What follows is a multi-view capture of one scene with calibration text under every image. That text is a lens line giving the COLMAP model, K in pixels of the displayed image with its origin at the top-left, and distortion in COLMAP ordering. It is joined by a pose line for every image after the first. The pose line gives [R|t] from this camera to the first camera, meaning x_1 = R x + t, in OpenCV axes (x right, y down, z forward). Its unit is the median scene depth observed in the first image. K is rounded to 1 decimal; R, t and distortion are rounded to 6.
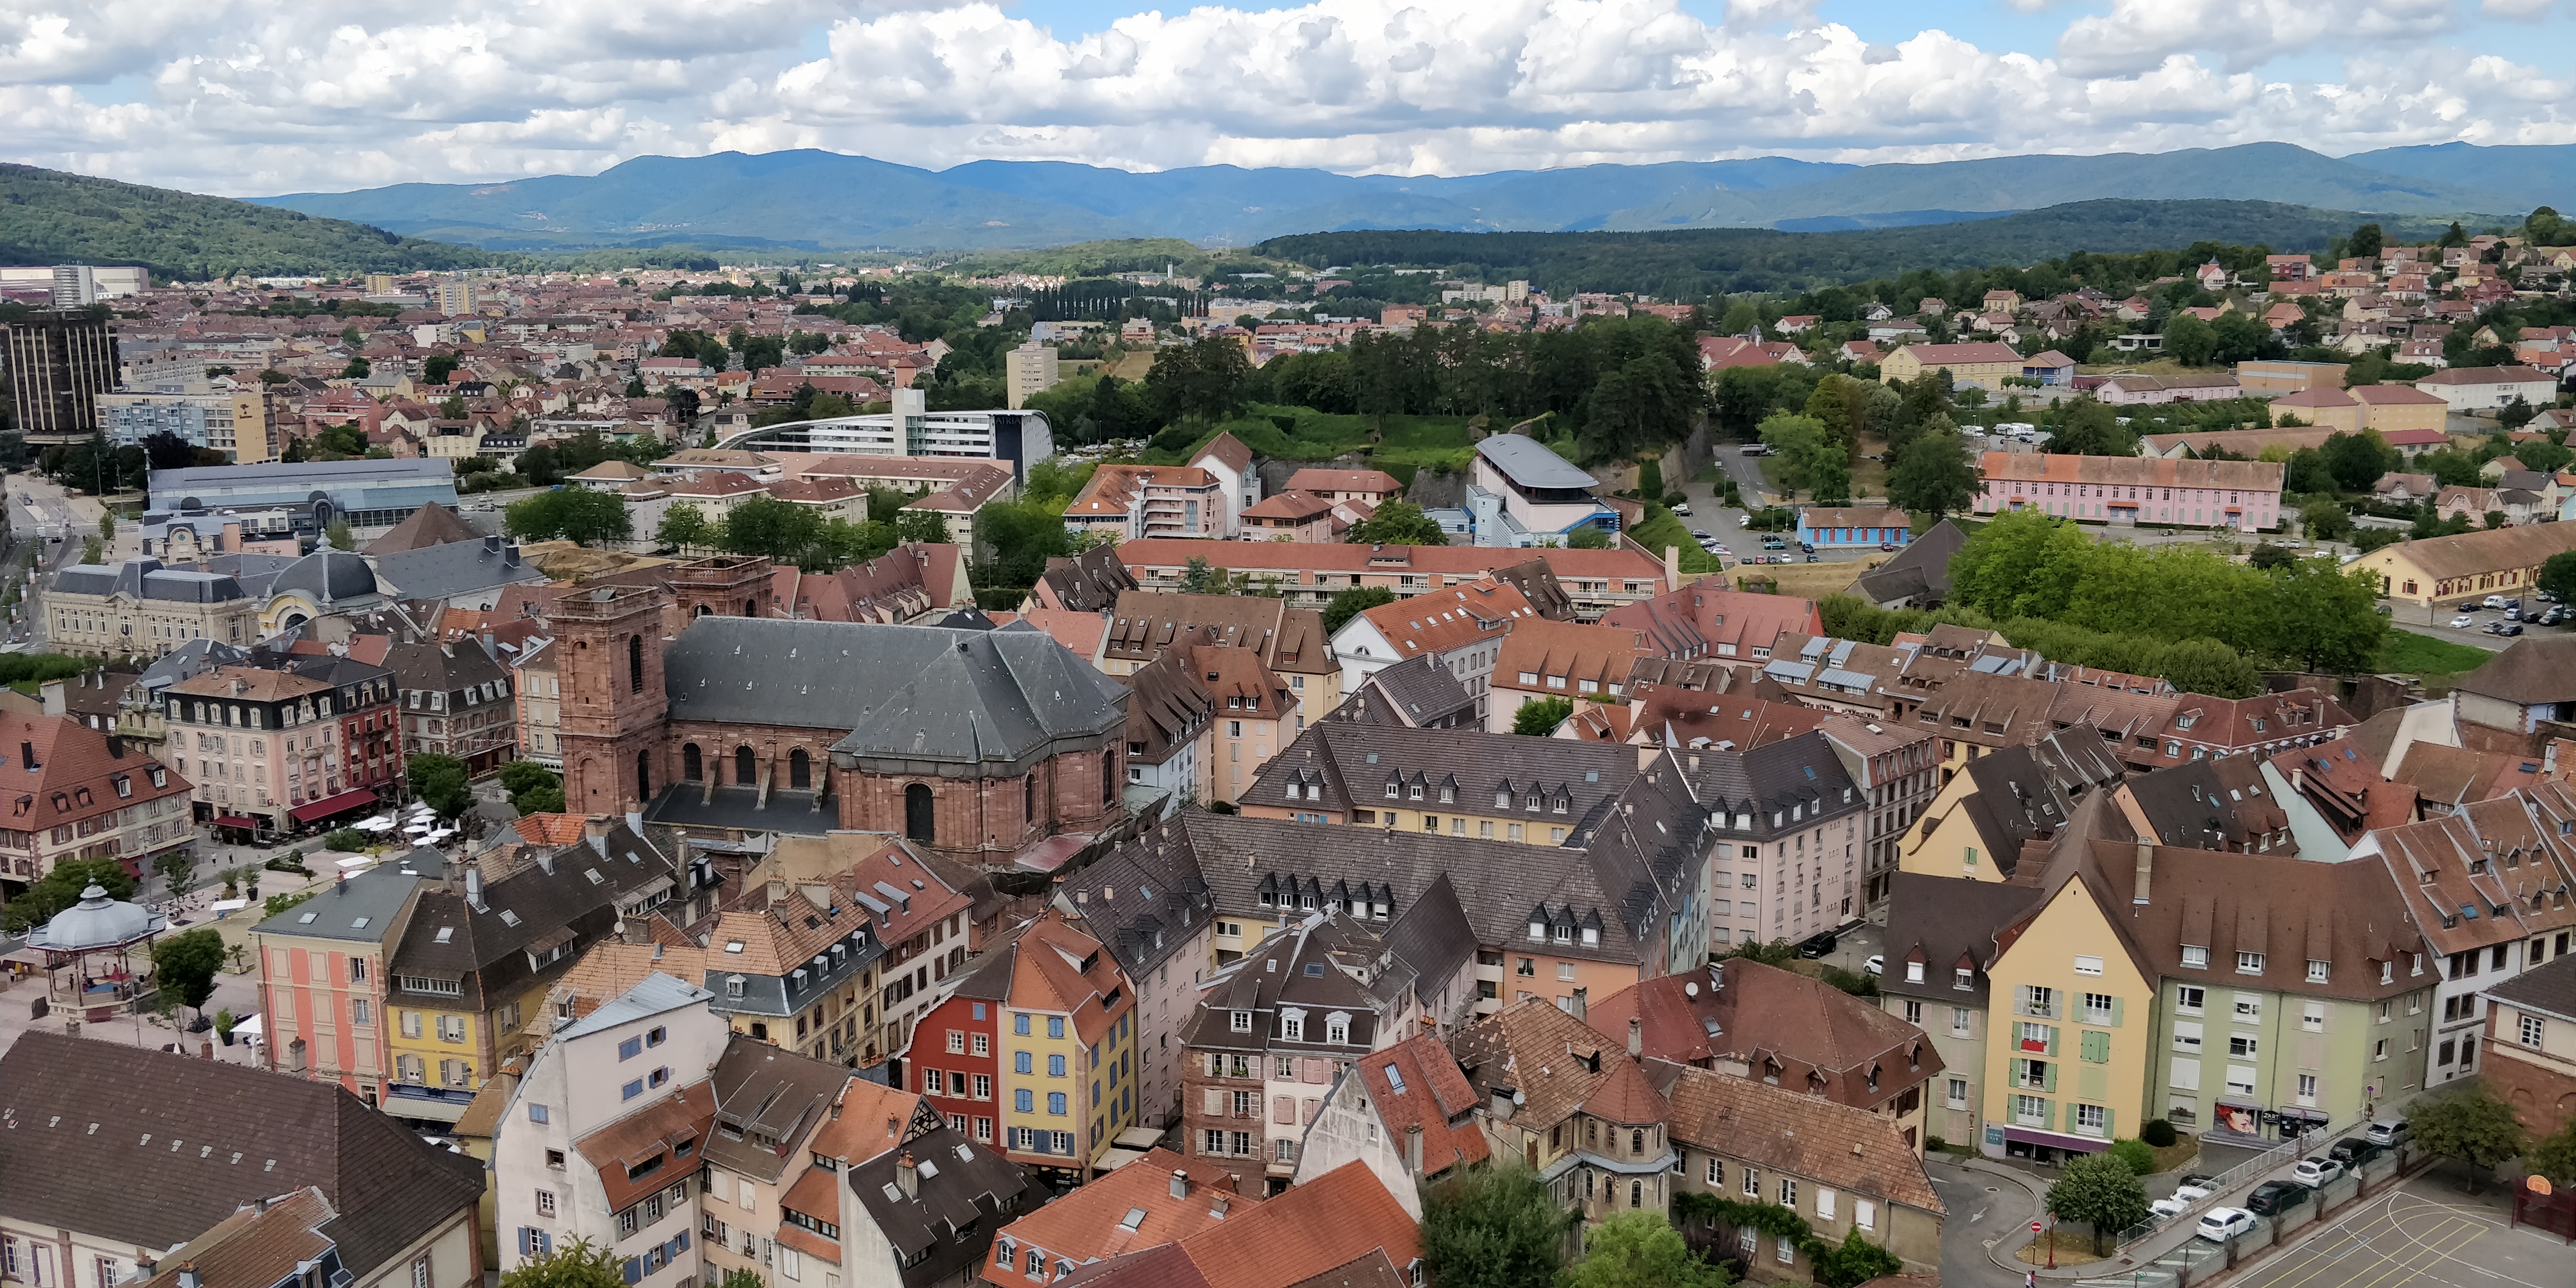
lens RADIAL K [[2054.3, 0, 1367.2], [0, 2054.3, 642.1], [0, 0, 1]] dist [0.110953, -0.209390]
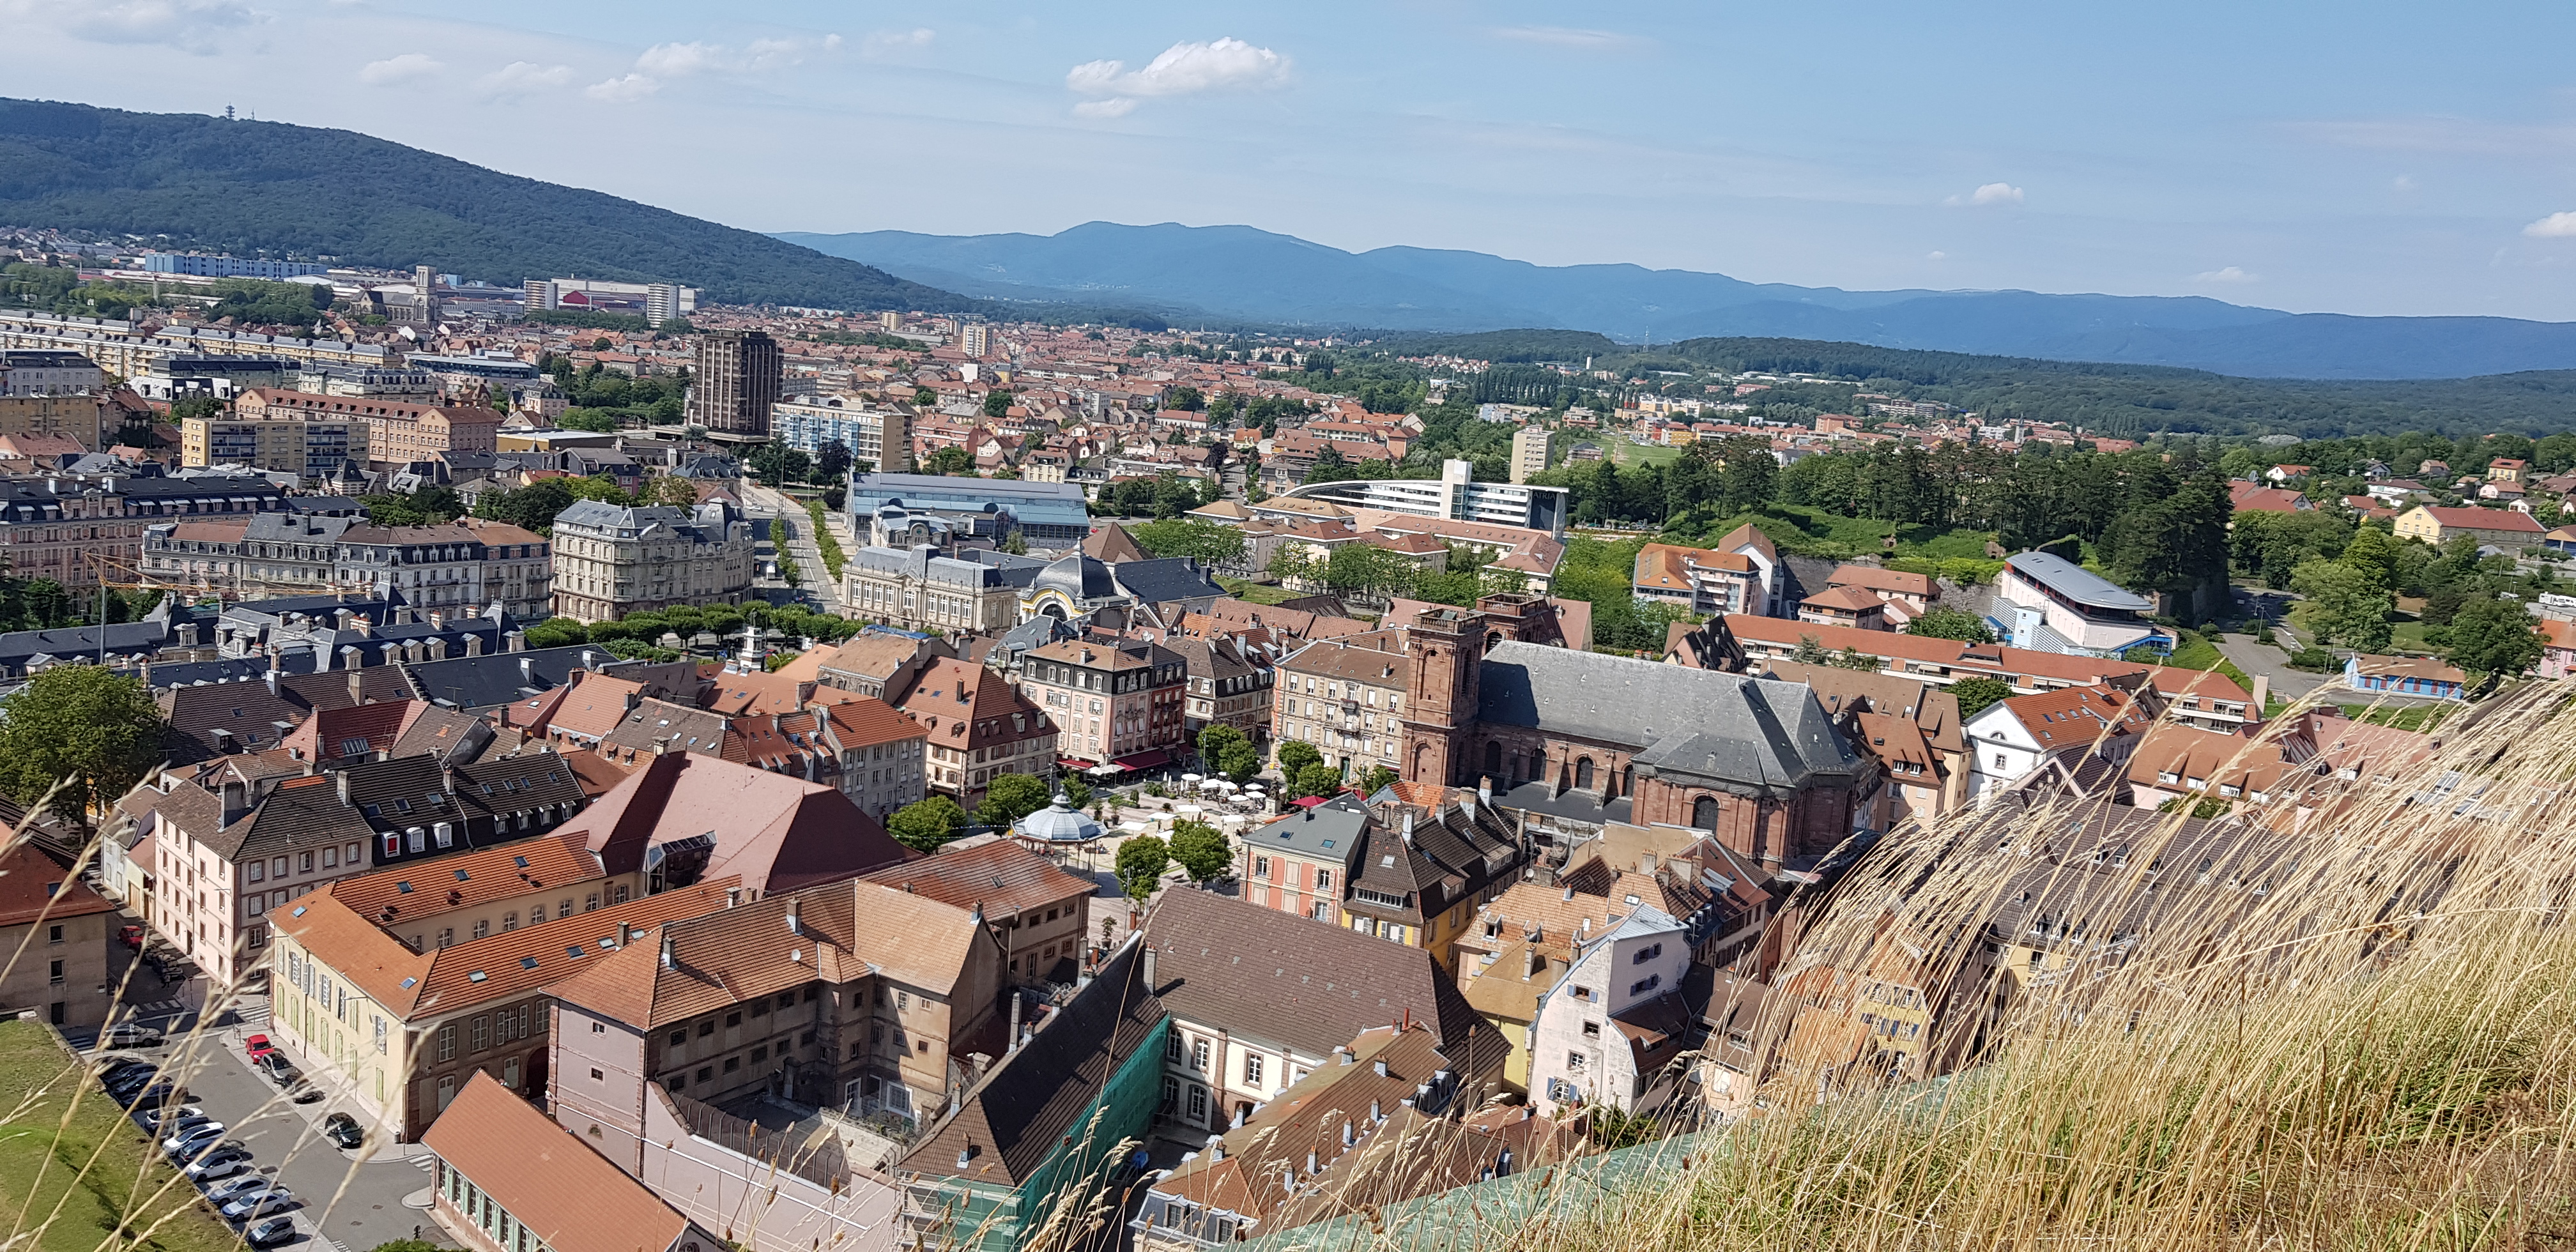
lens RADIAL K [[2034.9, 0, 1288.0], [0, 2034.9, 626.0], [0, 0, 1]] dist [0.141943, -0.387413]
pose [[0.975839, 0.106118, -0.190991, -0.149601], [-0.114954, 0.992727, -0.035761, 0.025717], [0.185807, 0.056852, 0.980940, -0.141600]]
